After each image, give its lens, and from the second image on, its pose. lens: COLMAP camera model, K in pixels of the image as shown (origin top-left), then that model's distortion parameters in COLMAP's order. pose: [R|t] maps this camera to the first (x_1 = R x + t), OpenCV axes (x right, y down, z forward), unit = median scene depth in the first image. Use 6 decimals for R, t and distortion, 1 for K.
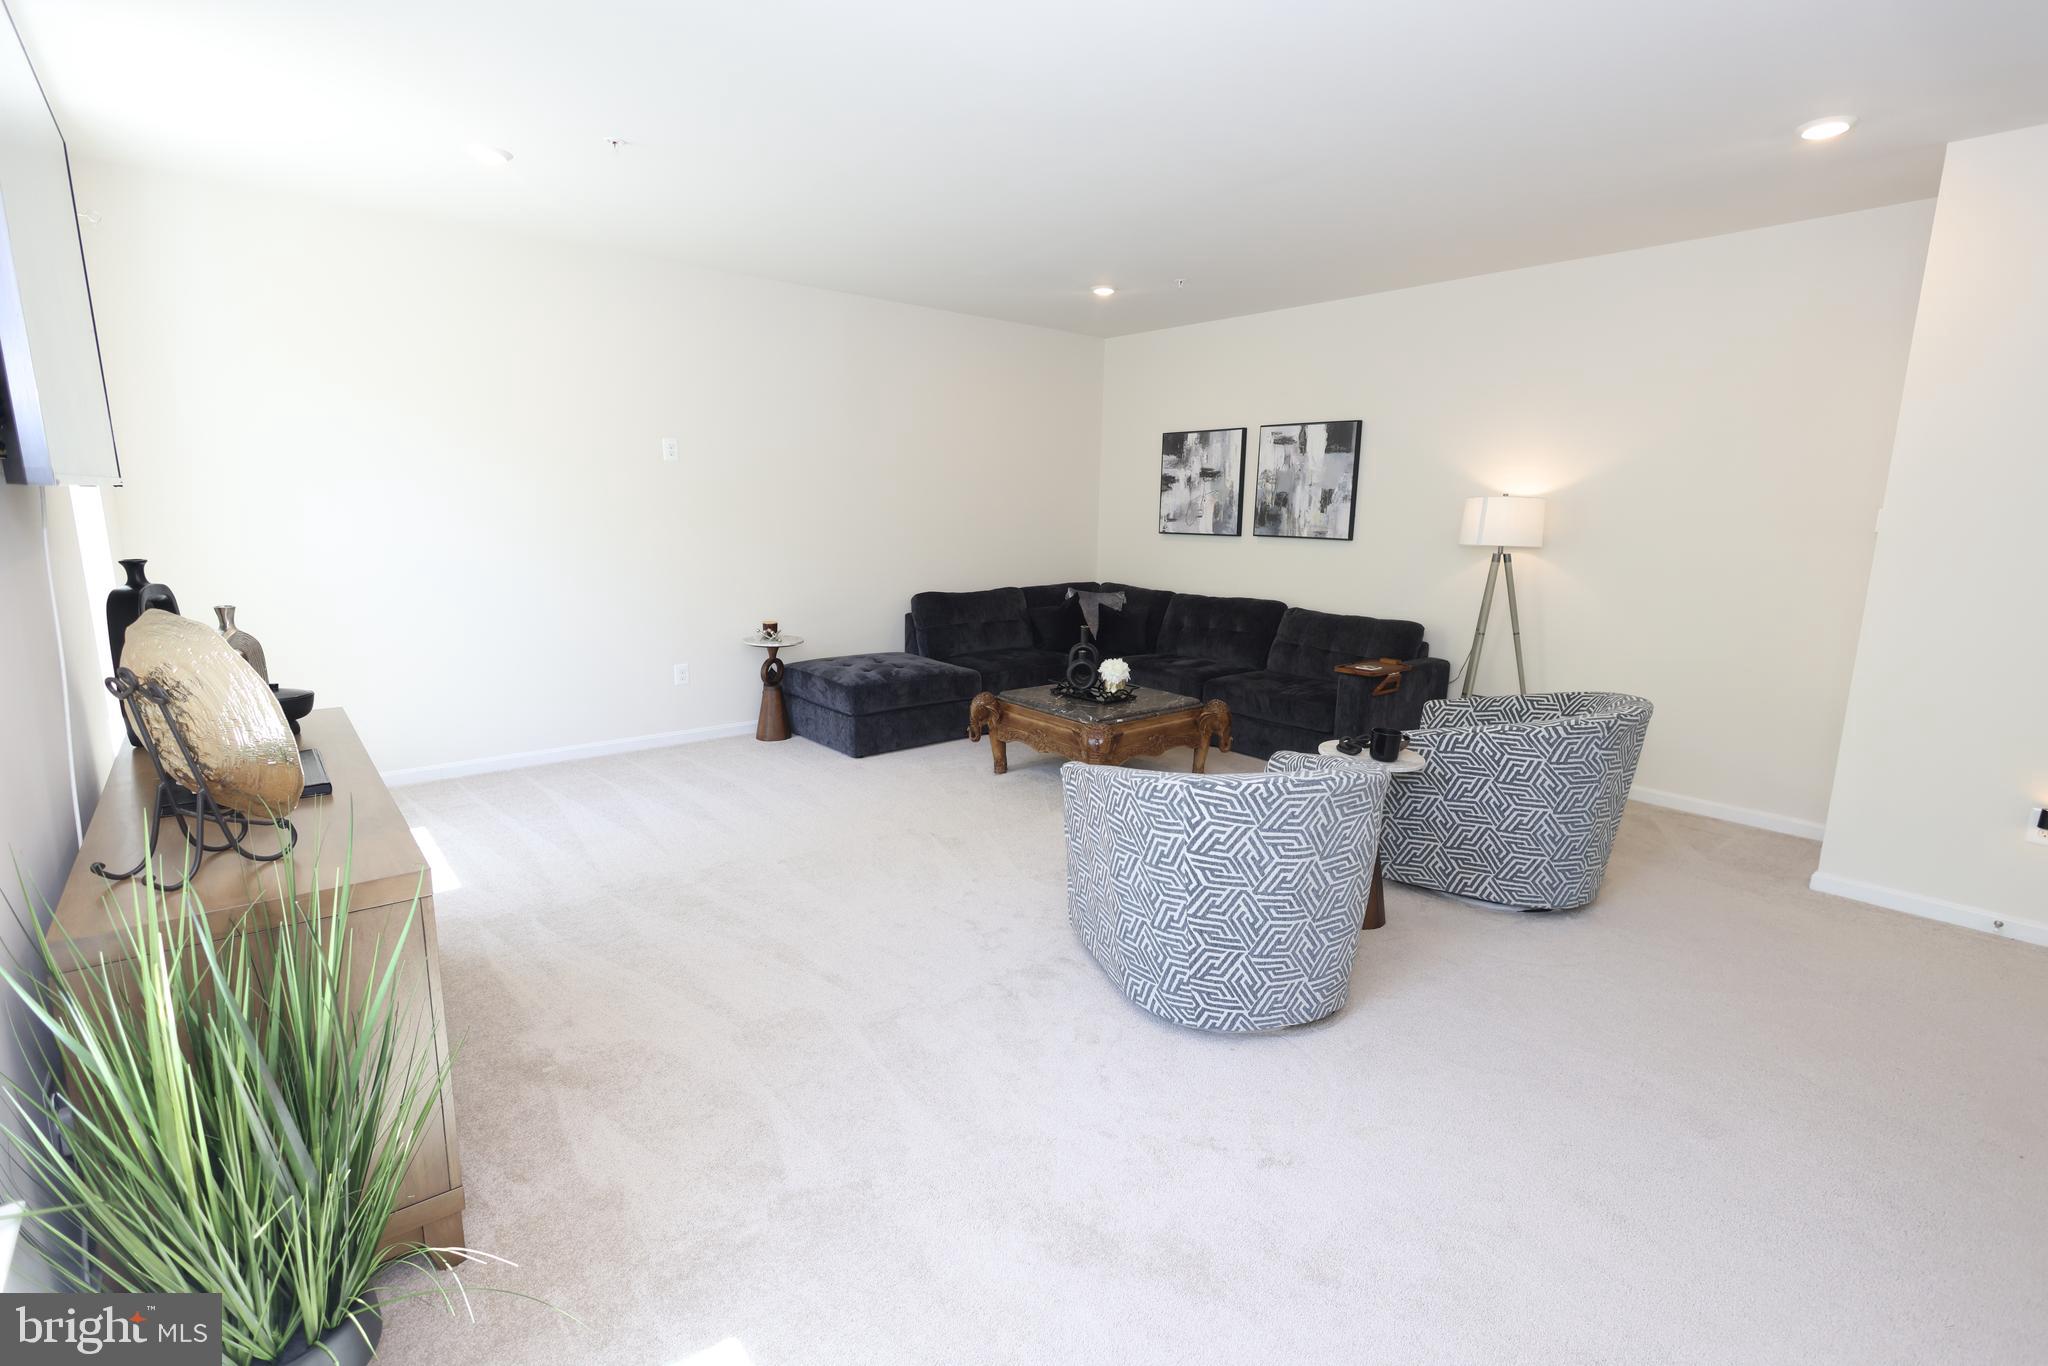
lens RADIAL K [[943.4, 0, 1020.2], [0, 943.4, 687.6], [0, 0, 1]] dist [0.000466, 0.000094]
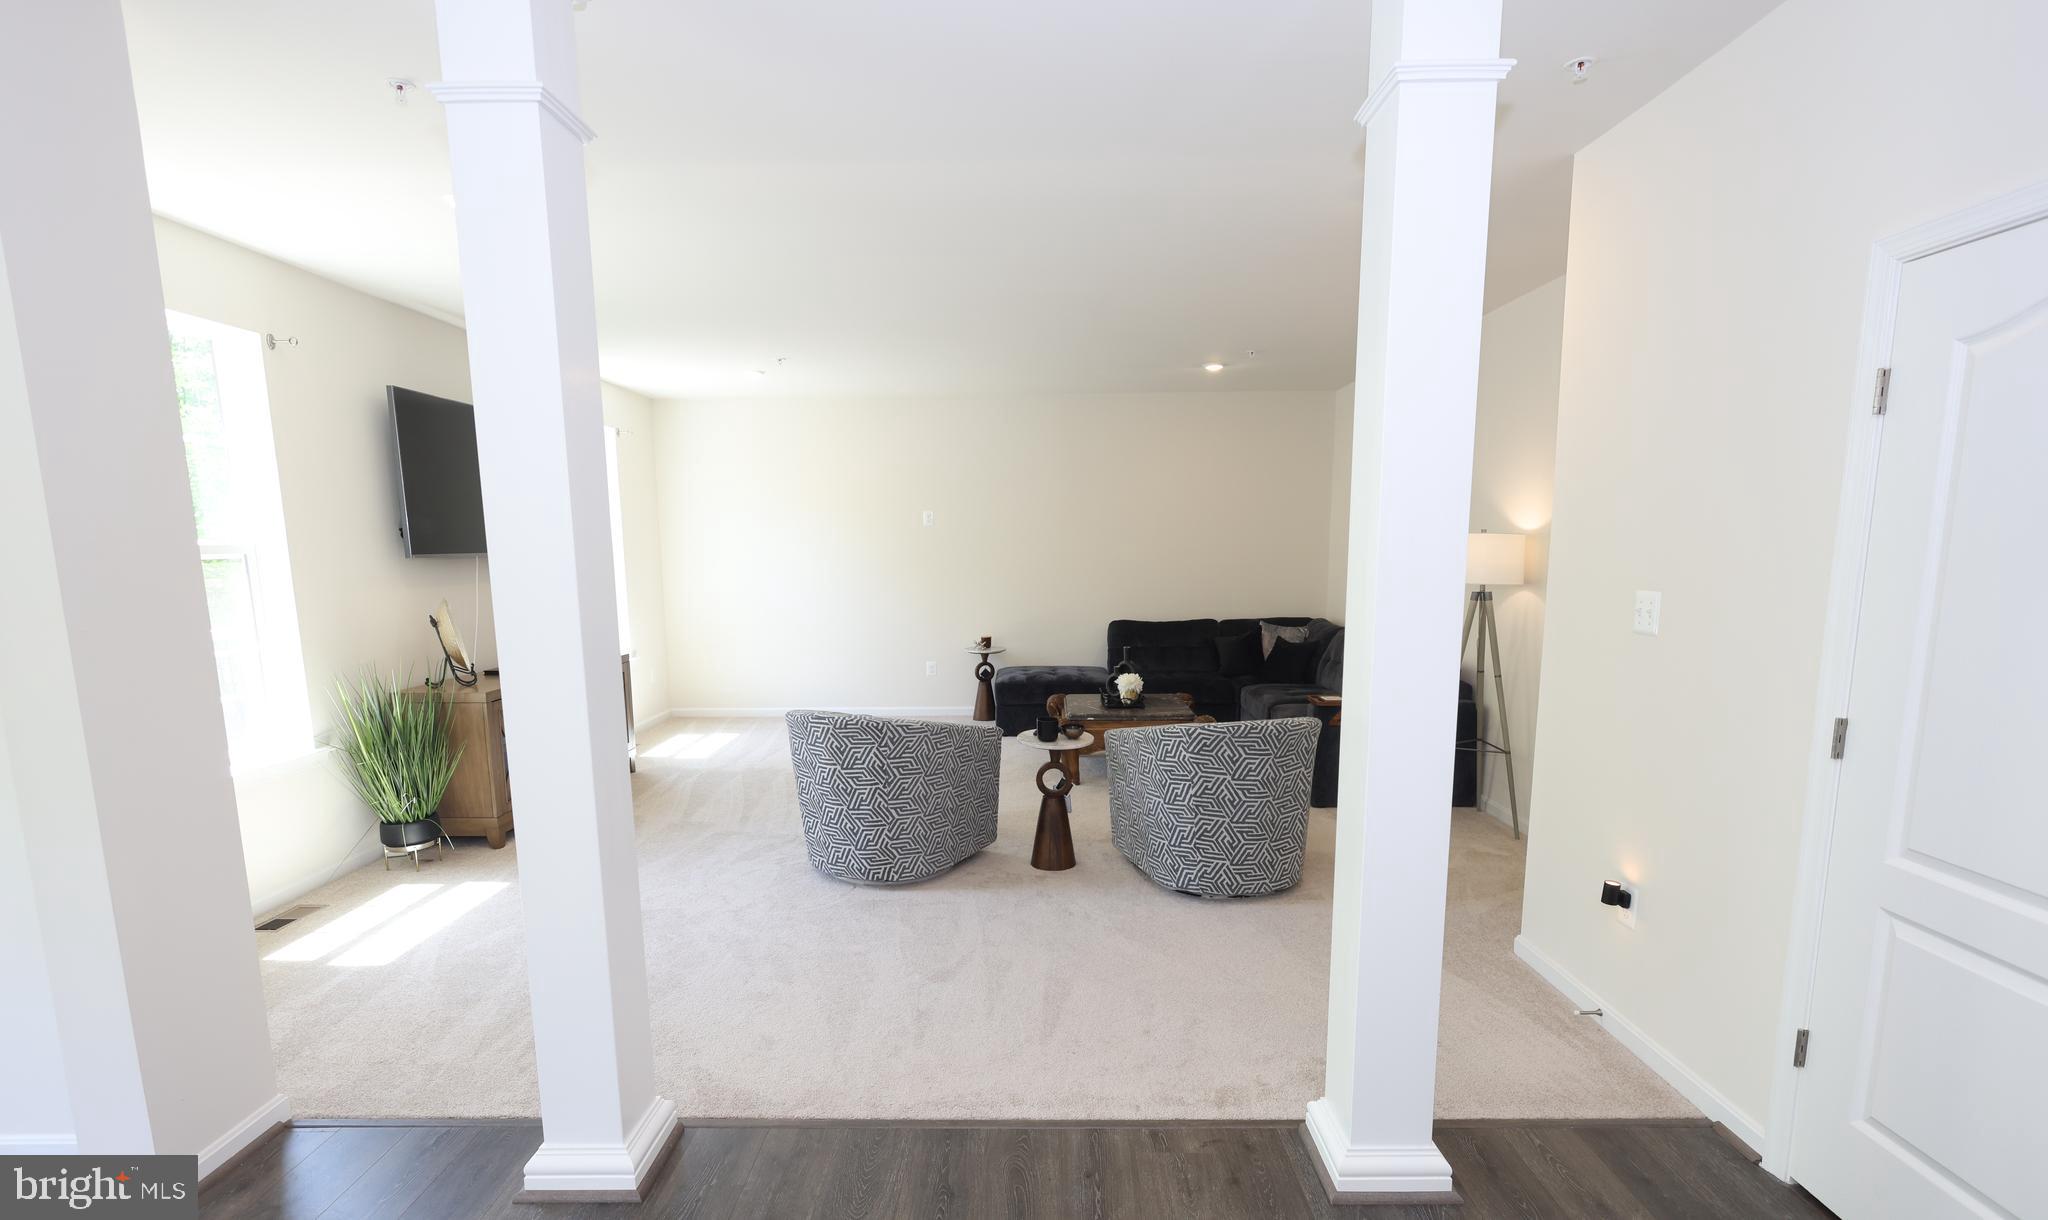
lens RADIAL K [[919.3, 0, 994.6], [0, 919.3, 688.4], [0, 0, 1]] dist [0.002138, 0.000580]
pose [[0.750908, 0.079067, -0.655656, 0.666060], [-0.104622, 0.994512, 0.000110, 0.006216], [0.652067, 0.068514, 0.755060, -0.018475]]
